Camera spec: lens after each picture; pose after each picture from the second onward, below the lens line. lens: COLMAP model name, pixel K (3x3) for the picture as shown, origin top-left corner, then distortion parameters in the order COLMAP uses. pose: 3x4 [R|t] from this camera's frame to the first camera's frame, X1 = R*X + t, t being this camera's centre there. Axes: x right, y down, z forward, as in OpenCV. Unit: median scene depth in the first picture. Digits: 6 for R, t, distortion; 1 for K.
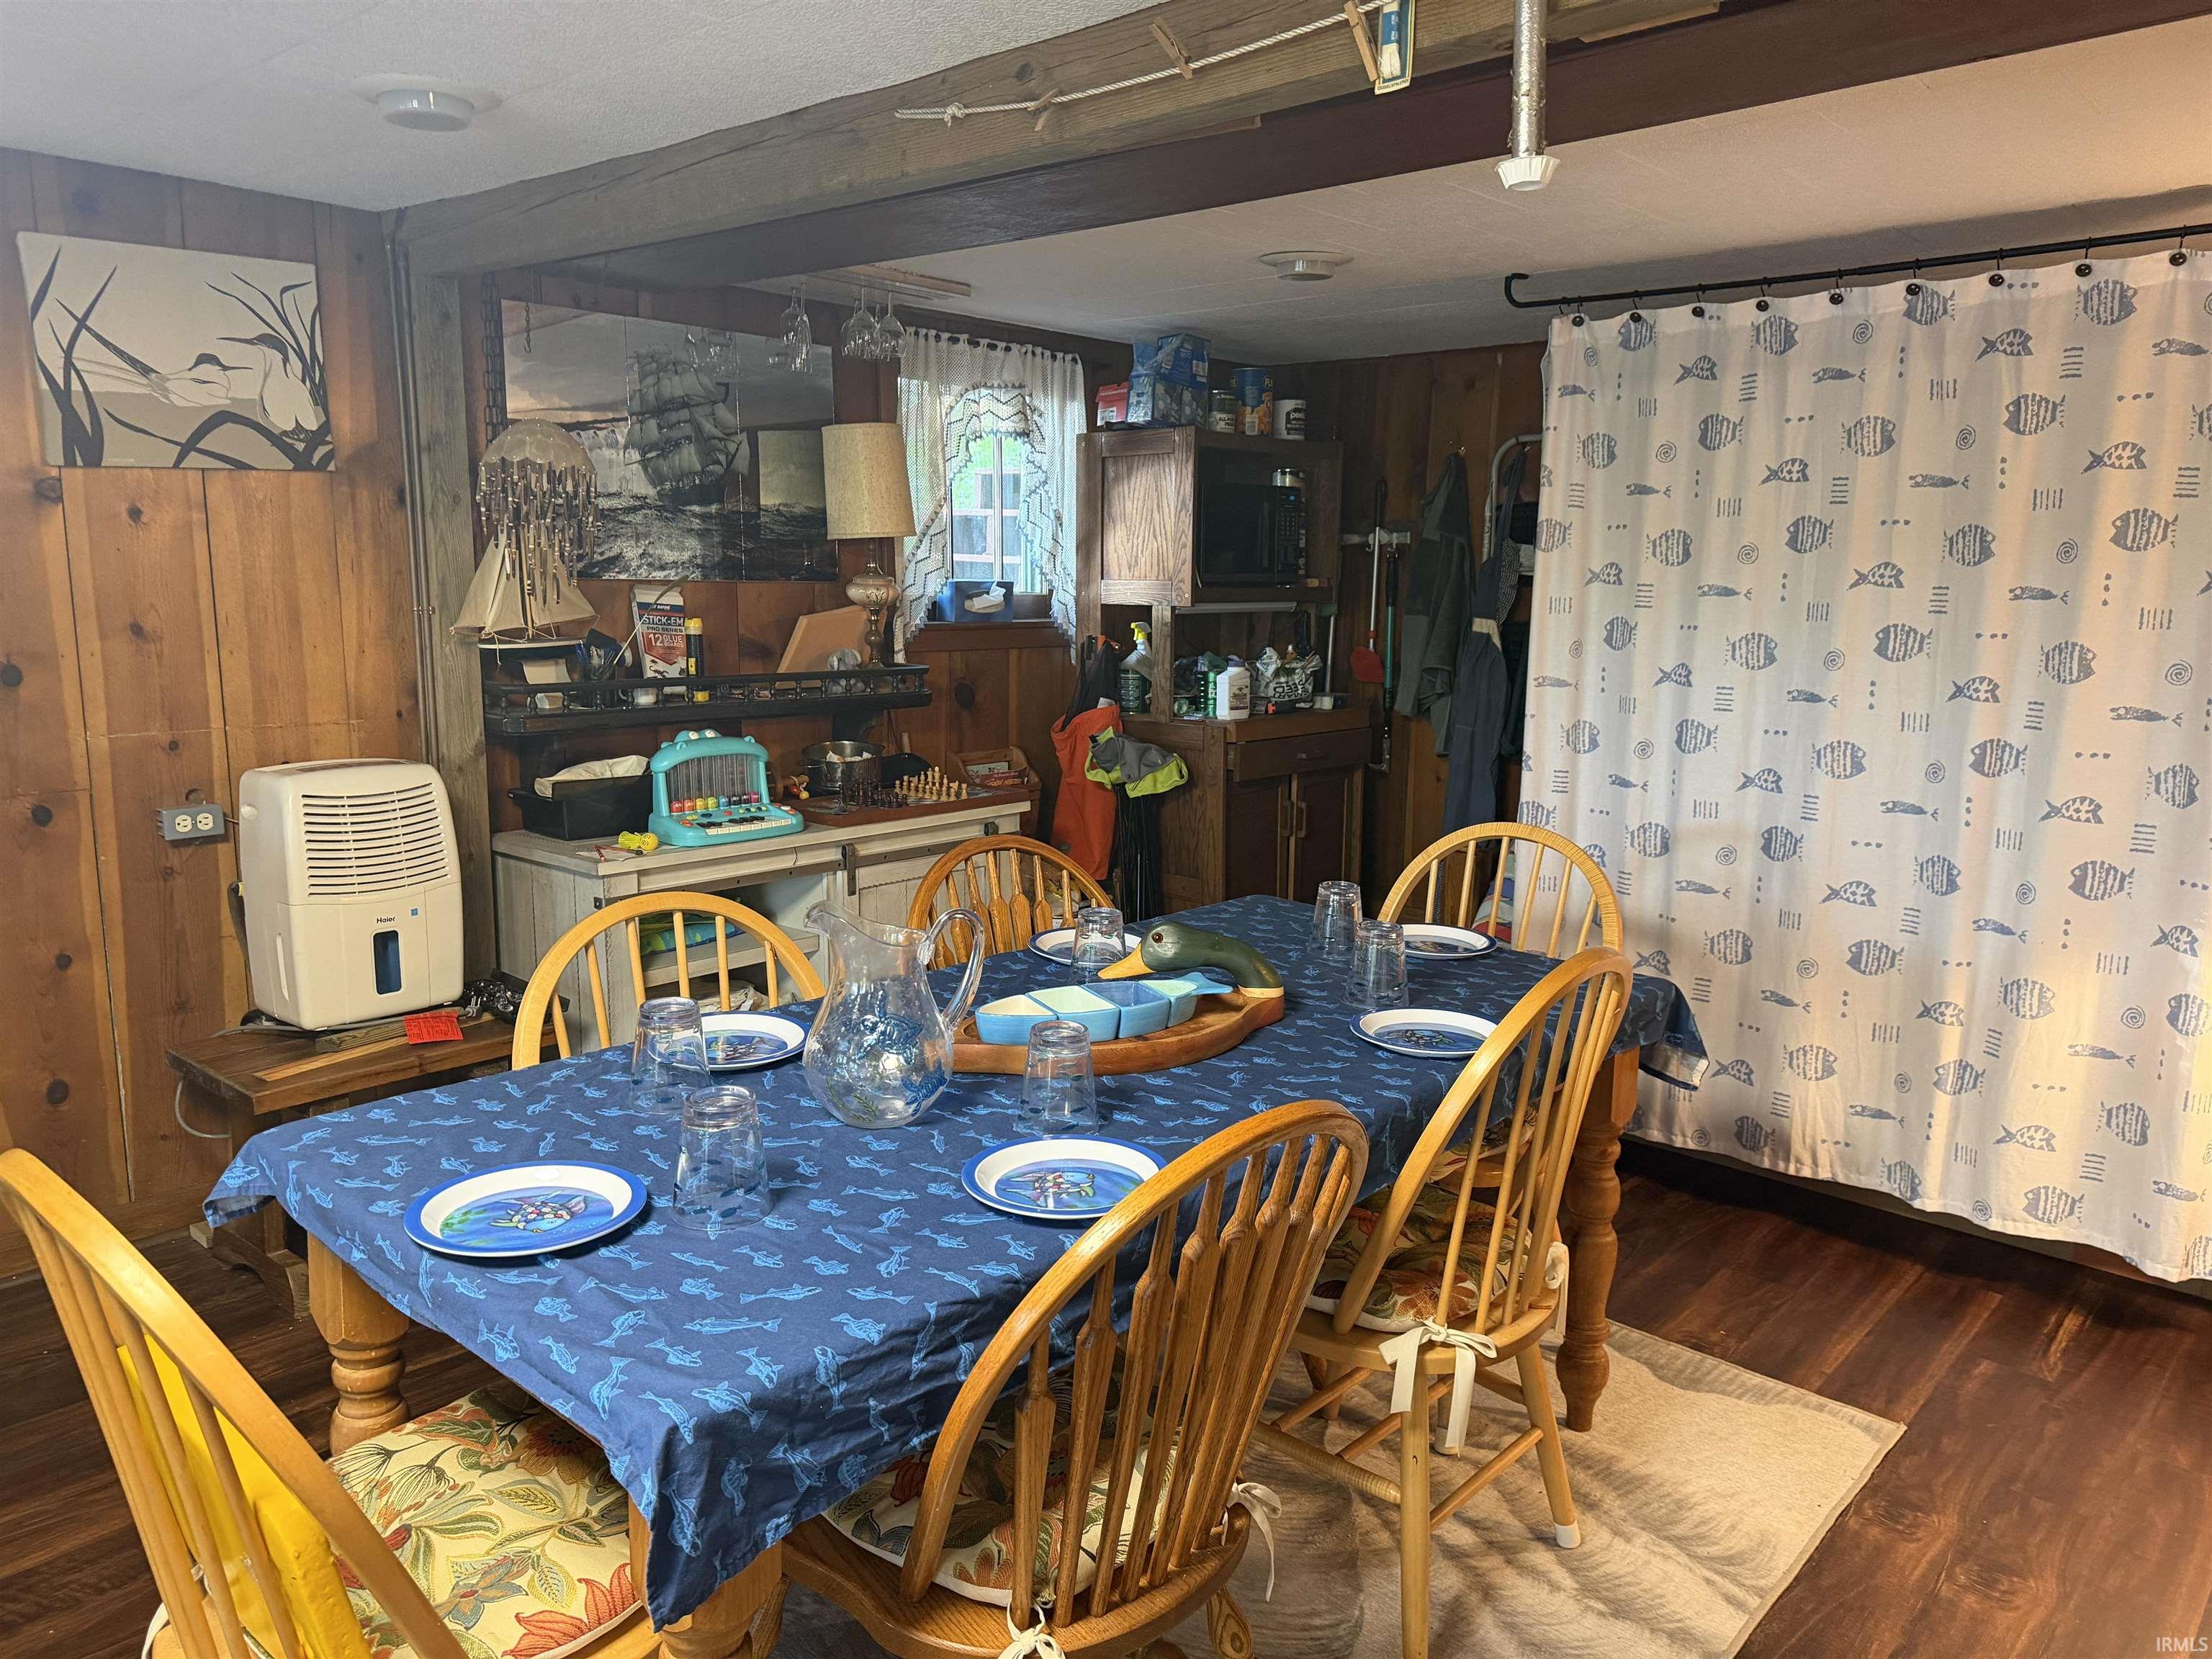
lens RADIAL K [[1561.0, 0, 1083.0], [0, 1561.0, 853.0], [0, 0, 1]] dist [0.017472, -0.046057]
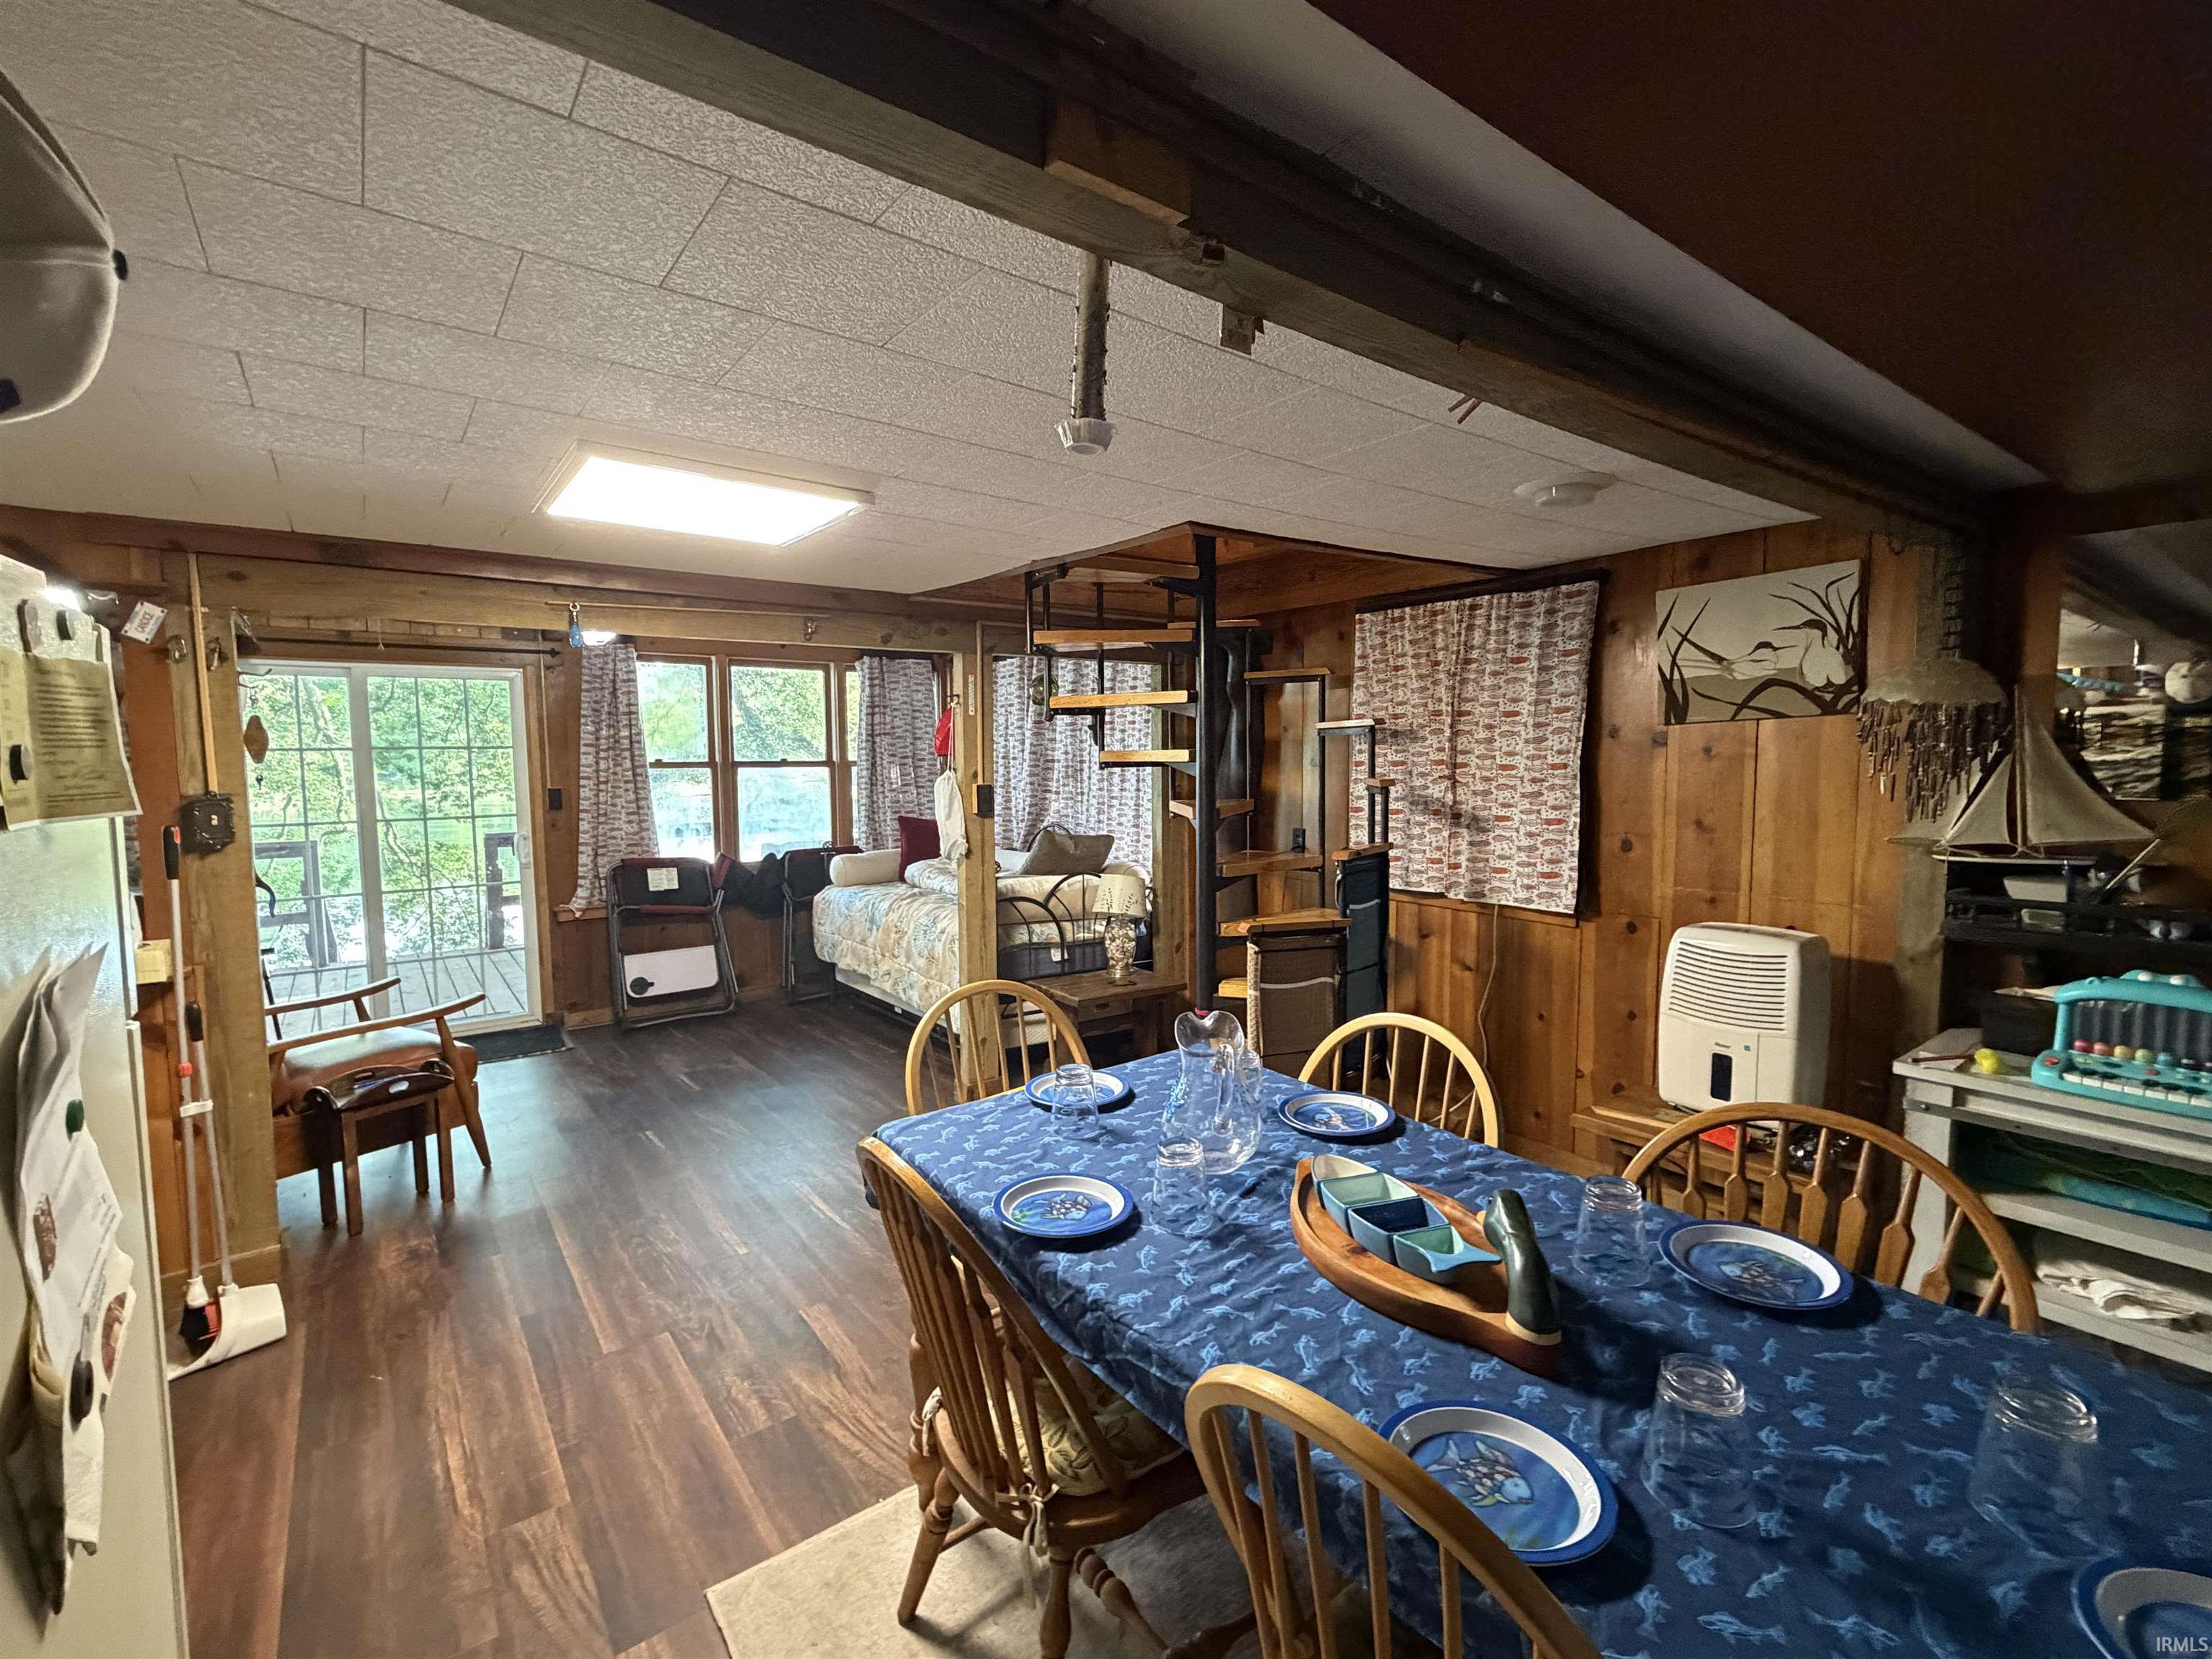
lens RADIAL K [[986.1, 0, 1128.6], [0, 986.1, 827.3], [0, 0, 1]] dist [-0.004364, 0.000314]
pose [[-0.182190, 0.053558, -0.981804, 0.465077], [-0.174001, 0.981000, 0.085803, -0.124507], [0.967745, 0.186467, -0.169409, 0.611718]]
